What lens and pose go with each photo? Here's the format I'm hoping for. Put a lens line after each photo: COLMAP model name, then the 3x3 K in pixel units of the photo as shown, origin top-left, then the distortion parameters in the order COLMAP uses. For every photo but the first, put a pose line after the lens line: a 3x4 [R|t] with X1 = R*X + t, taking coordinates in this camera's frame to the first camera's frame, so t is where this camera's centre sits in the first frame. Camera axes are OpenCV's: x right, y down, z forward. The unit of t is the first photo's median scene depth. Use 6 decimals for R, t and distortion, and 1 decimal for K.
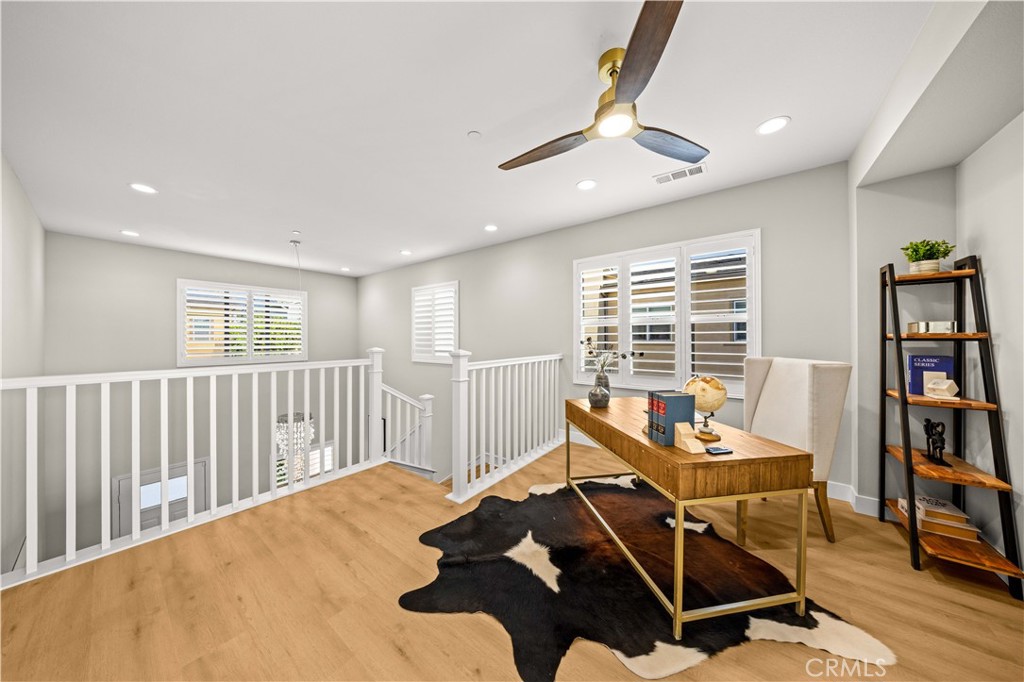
lens RADIAL K [[320.8, 0, 512.0], [0, 320.8, 341.0], [0, 0, 1]] dist [-0.000101, -0.000018]
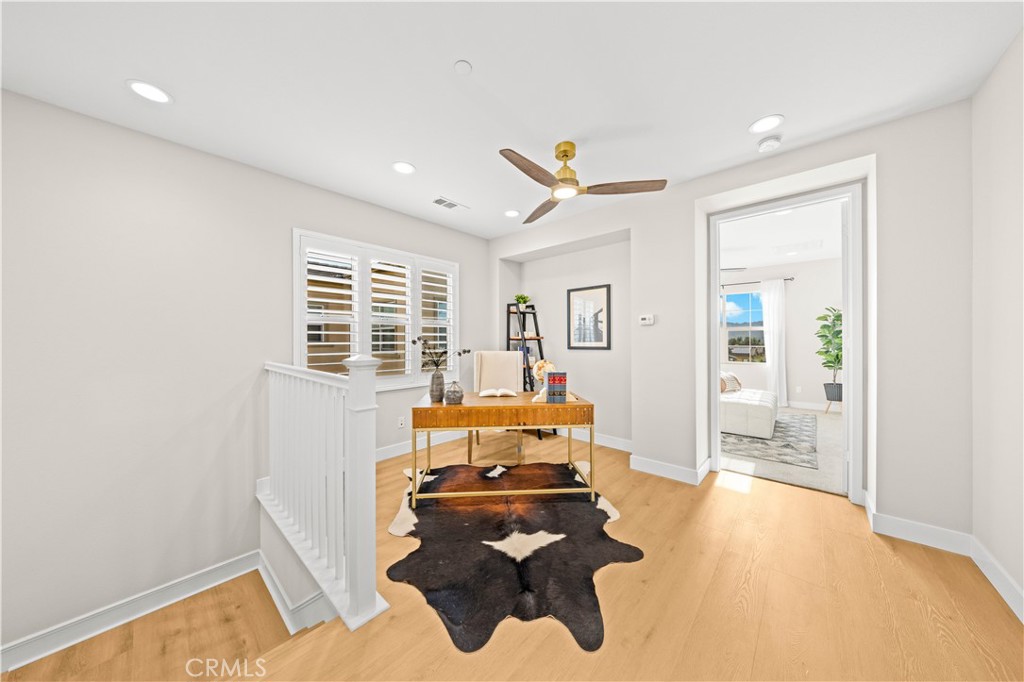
lens RADIAL K [[331.6, 0, 507.0], [0, 331.6, 343.6], [0, 0, 1]] dist [0.000698, 0.000020]
pose [[0.083648, -0.008136, 0.996462, -0.758366], [0.008859, 0.999933, 0.007421, 0.004174], [-0.996456, 0.008207, 0.083715, 0.711928]]
